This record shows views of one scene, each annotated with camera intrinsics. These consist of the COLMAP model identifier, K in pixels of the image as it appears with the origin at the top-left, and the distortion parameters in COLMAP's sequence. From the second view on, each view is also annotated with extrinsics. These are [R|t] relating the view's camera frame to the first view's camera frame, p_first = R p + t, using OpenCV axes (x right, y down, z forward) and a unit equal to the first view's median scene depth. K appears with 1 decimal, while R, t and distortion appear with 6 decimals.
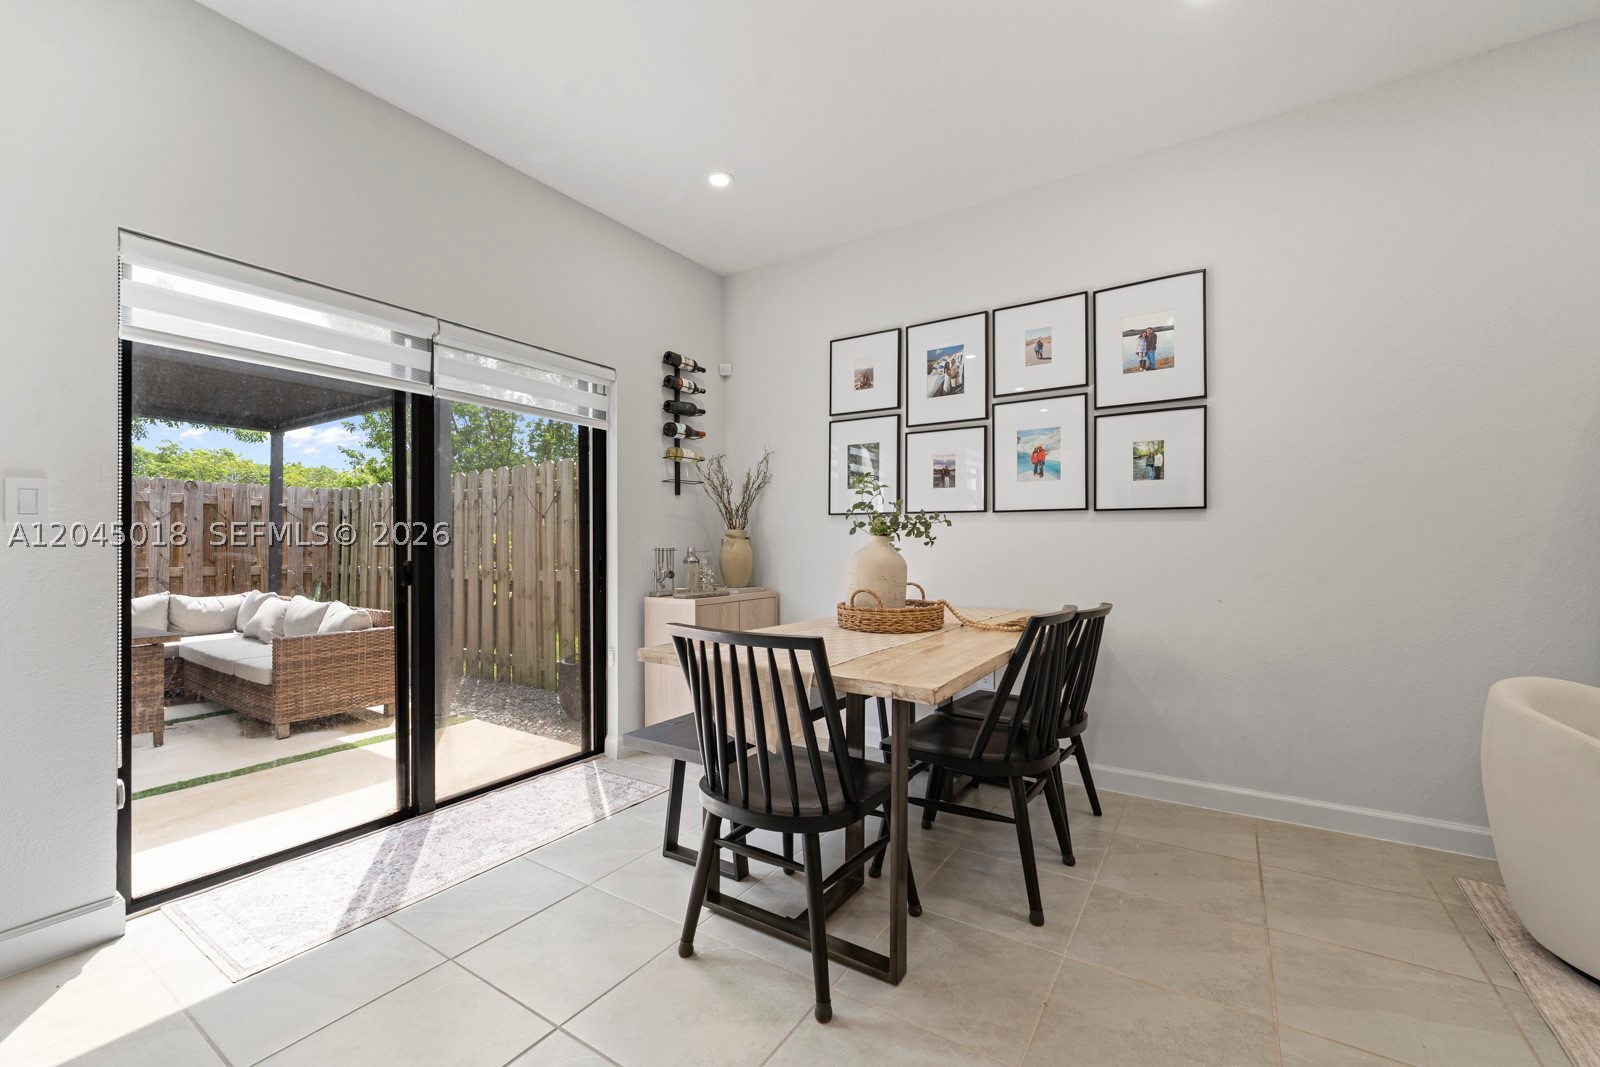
lens RADIAL K [[651.3, 0, 798.2], [0, 651.3, 536.9], [0, 0, 1]] dist [0.000142, -0.000639]
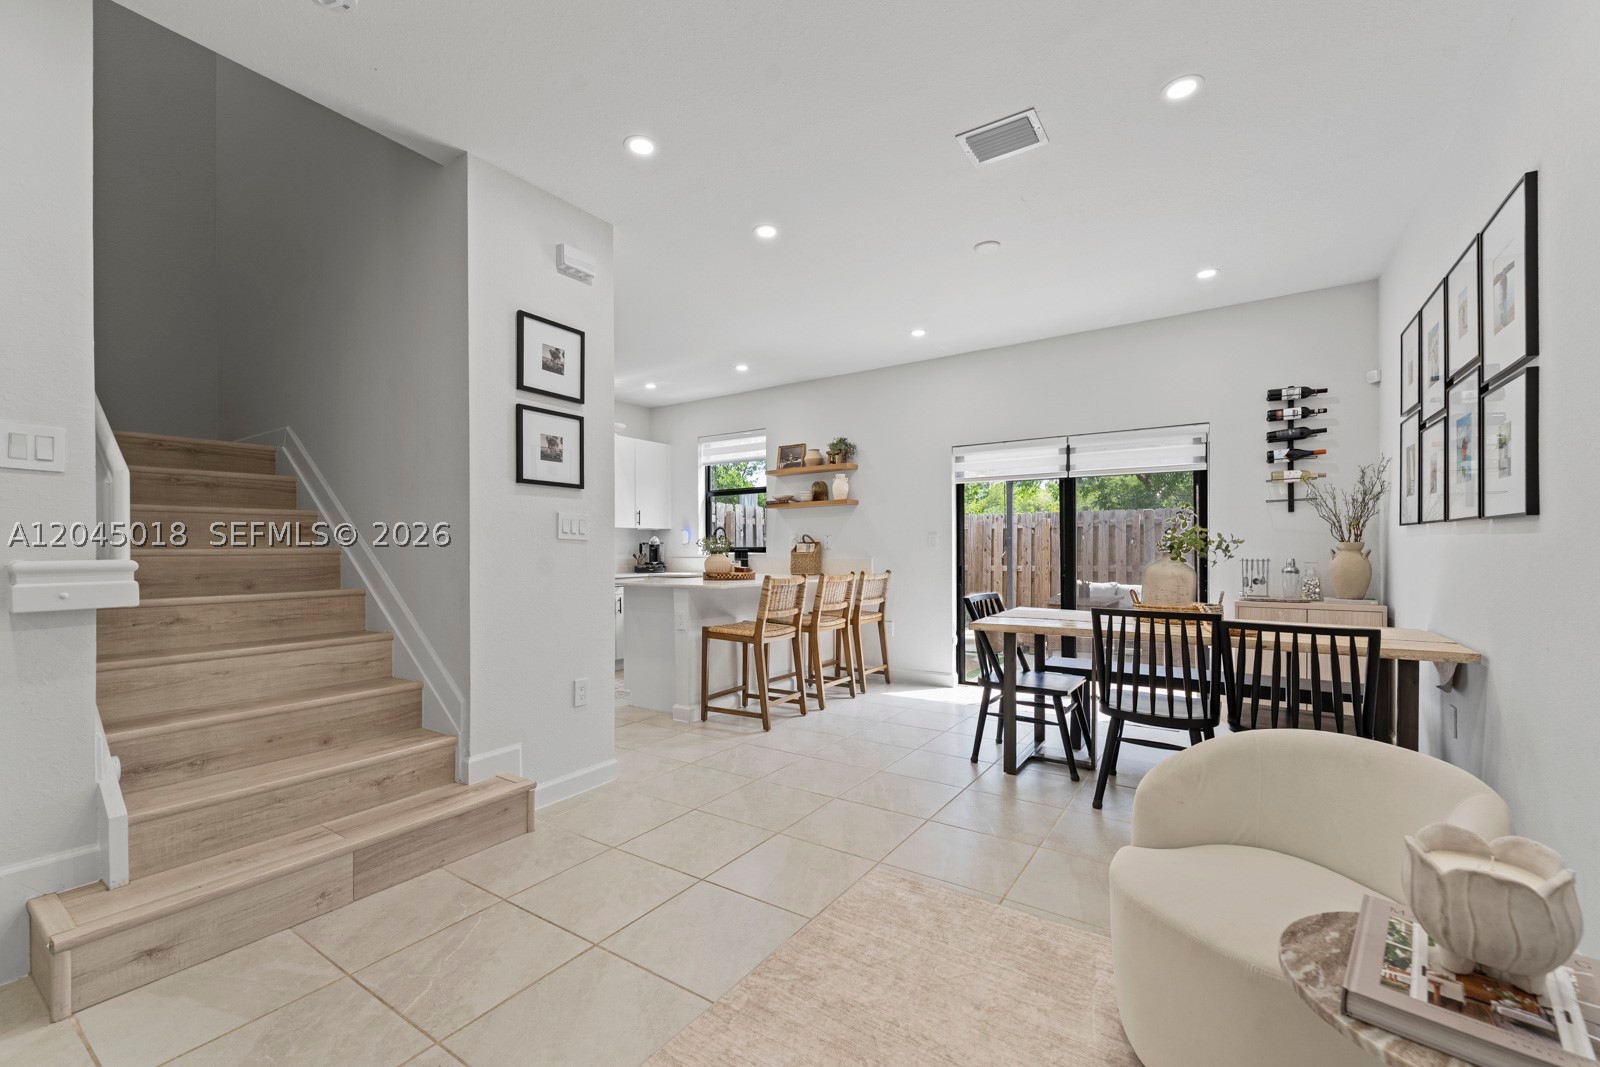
lens RADIAL K [[651.3, 0, 800.0], [0, 651.3, 550.0], [0, 0, 1]] dist [0.000142, -0.000639]
pose [[0.001417, 0.001248, -0.999998, 1.079970], [0.016937, 0.999856, 0.001272, -0.016305], [0.999856, -0.016939, 0.001396, 0.170316]]
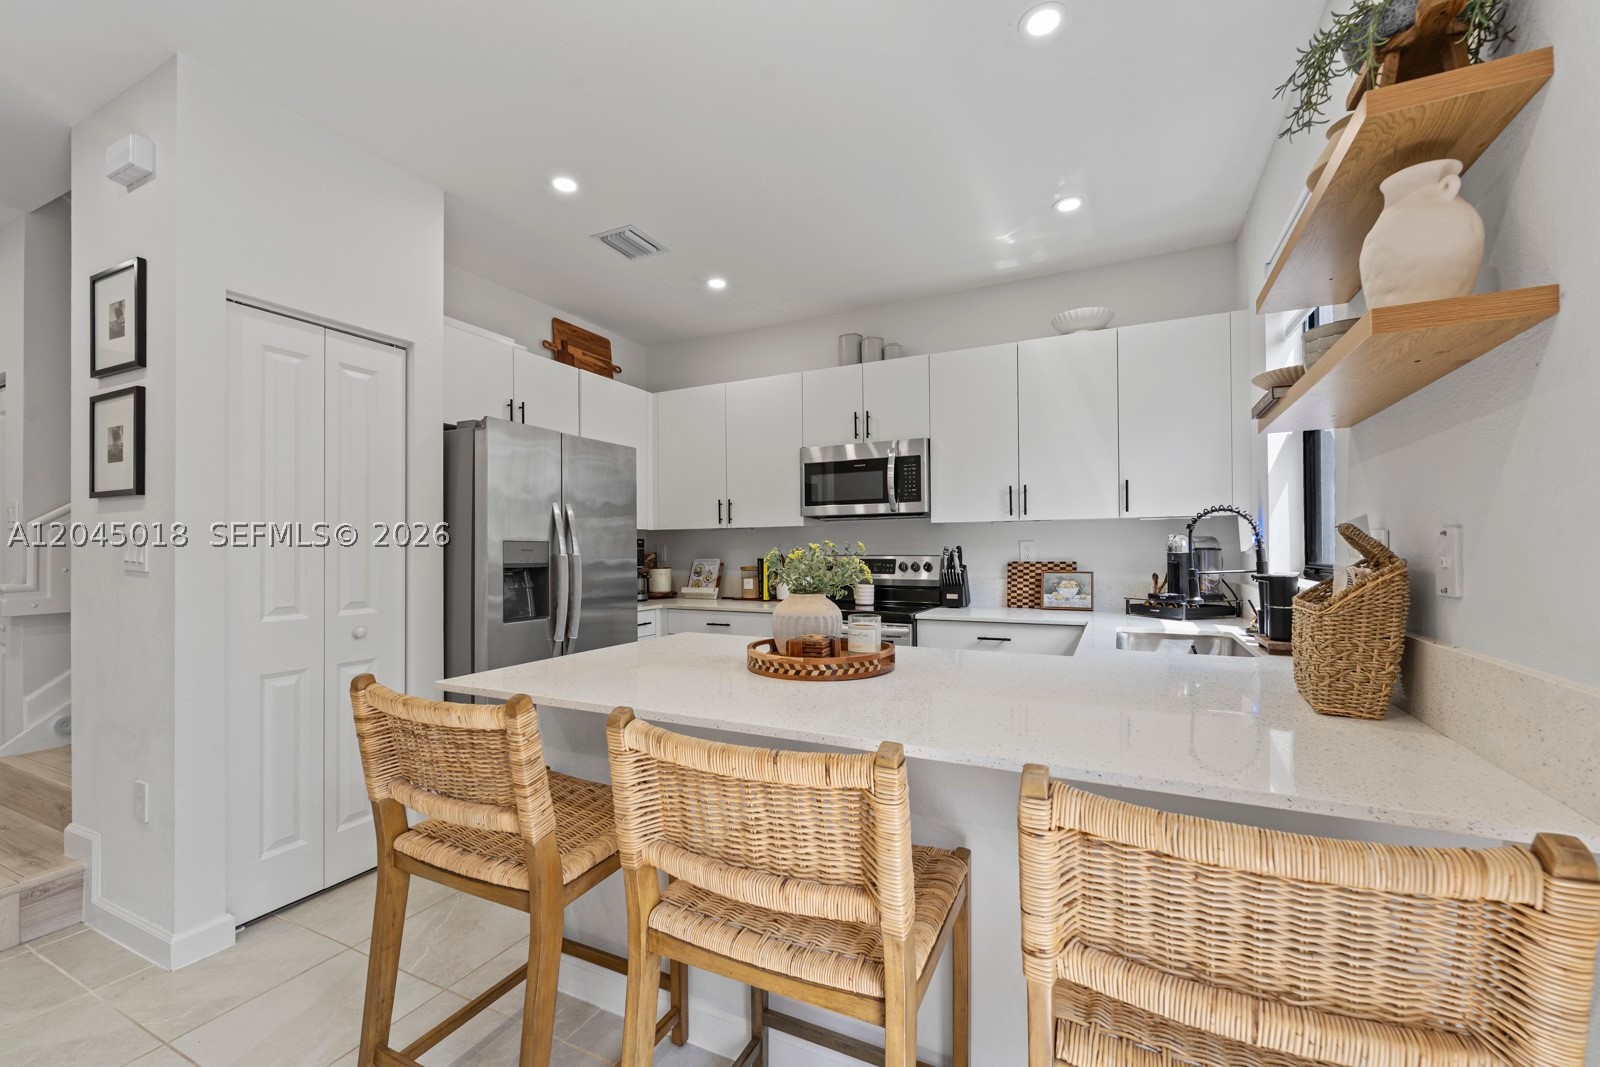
lens RADIAL K [[651.3, 0, 785.2], [0, 651.3, 545.1], [0, 0, 1]] dist [0.000142, -0.000639]
pose [[-0.992192, 0.009886, -0.124331, -0.389767], [0.012136, 0.999776, -0.017355, -0.042201], [0.124131, -0.018728, -0.992089, 0.559256]]
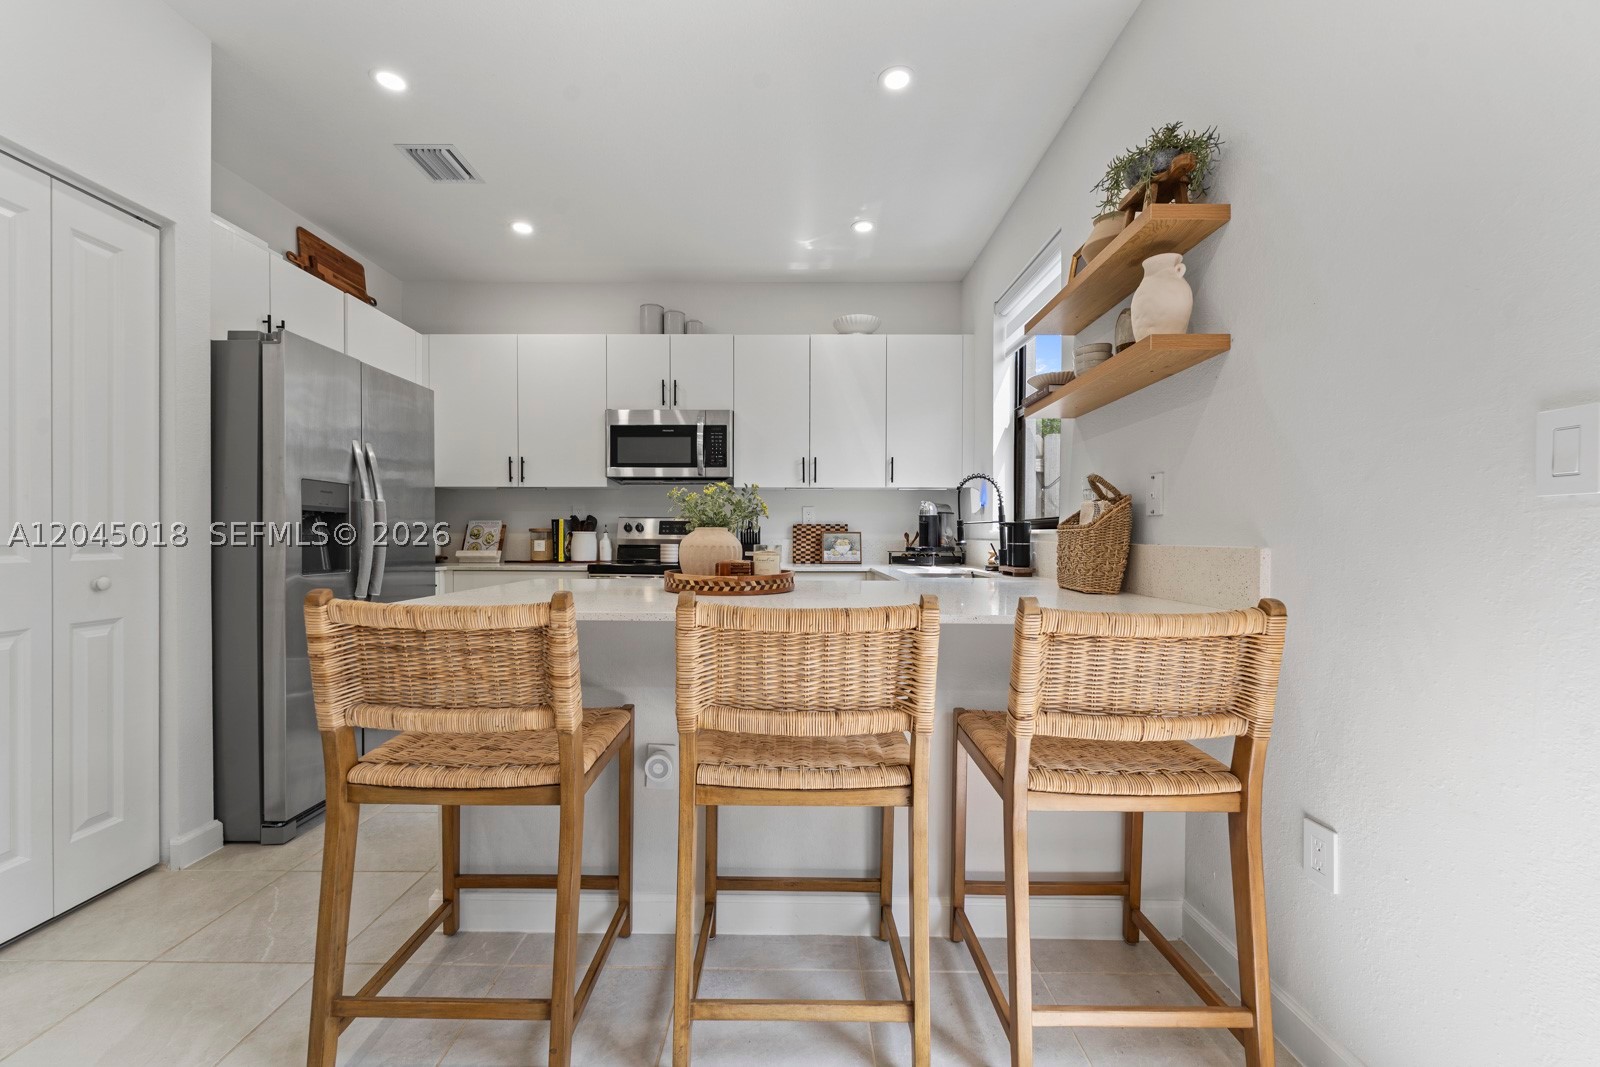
lens RADIAL K [[651.3, 0, 777.8], [0, 651.3, 540.2], [0, 0, 1]] dist [0.000142, -0.000639]
pose [[-0.841382, 0.002347, -0.540436, -0.179916], [0.004368, 0.999987, -0.002456, 0.007000], [0.540423, -0.004427, -0.841382, 0.566410]]
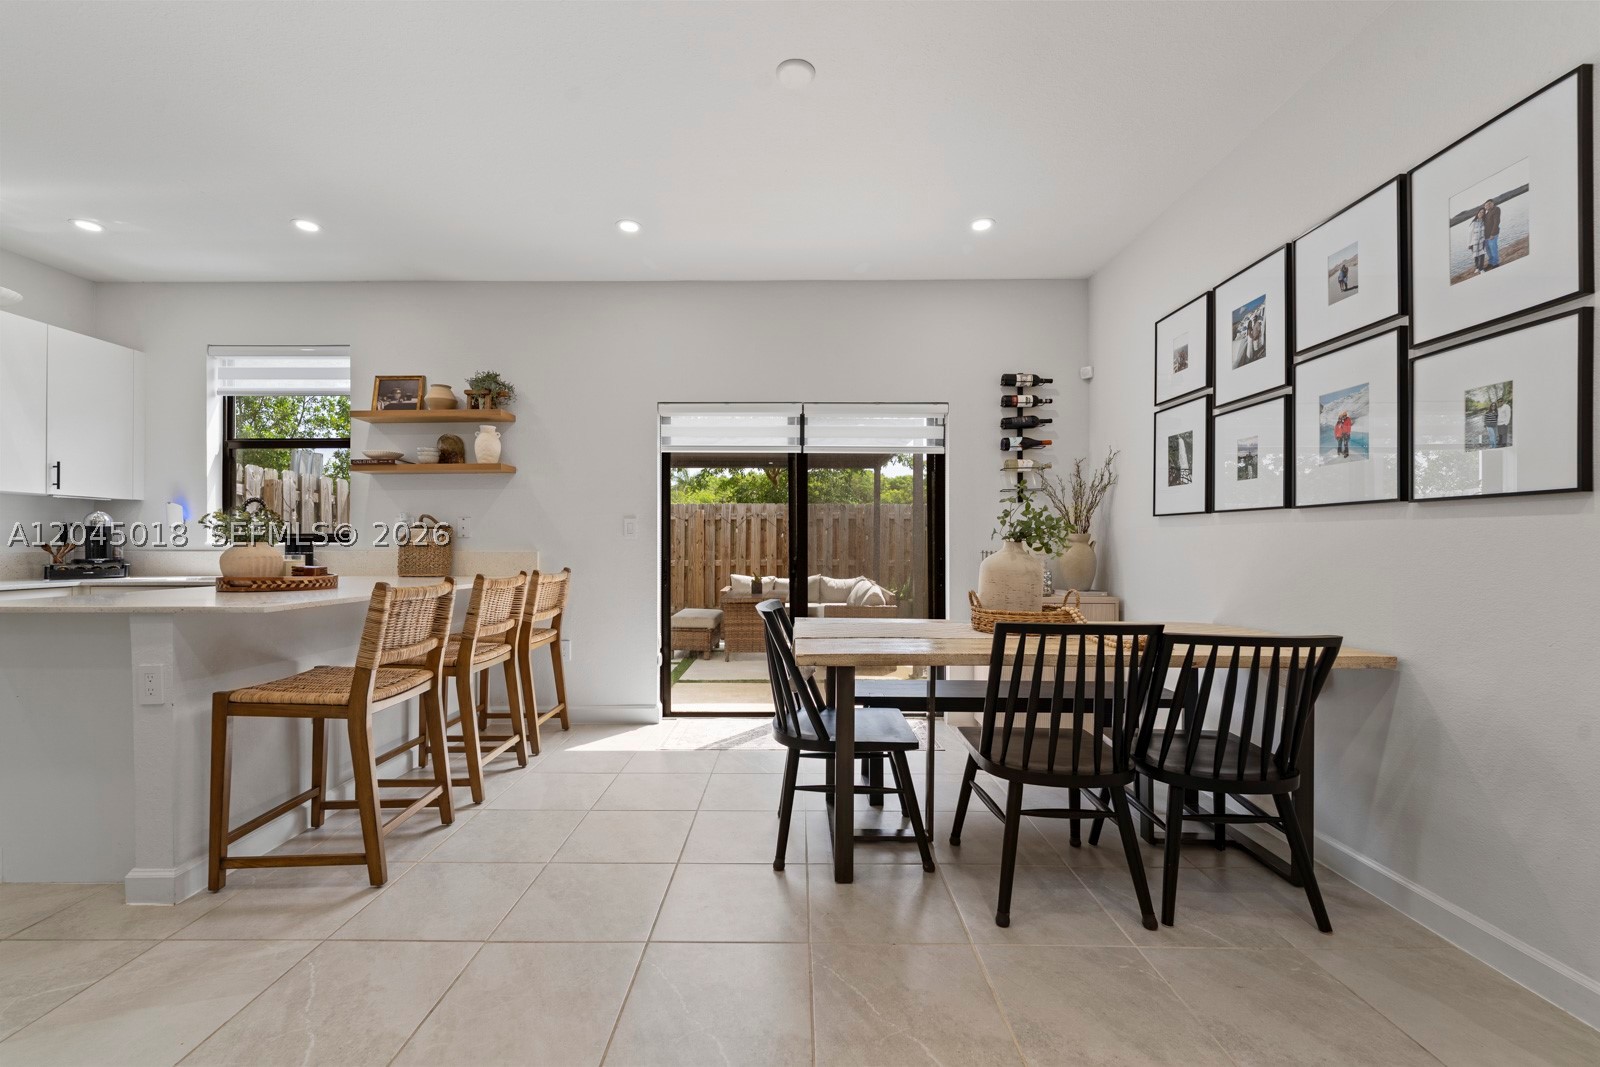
lens RADIAL K [[651.3, 0, 793.9], [0, 651.3, 542.5], [0, 0, 1]] dist [0.000142, -0.000639]
pose [[0.547621, -0.000813, -0.836726, 0.596001], [0.008254, 0.999956, 0.004430, -0.006267], [0.836686, -0.009332, 0.547604, 0.098673]]
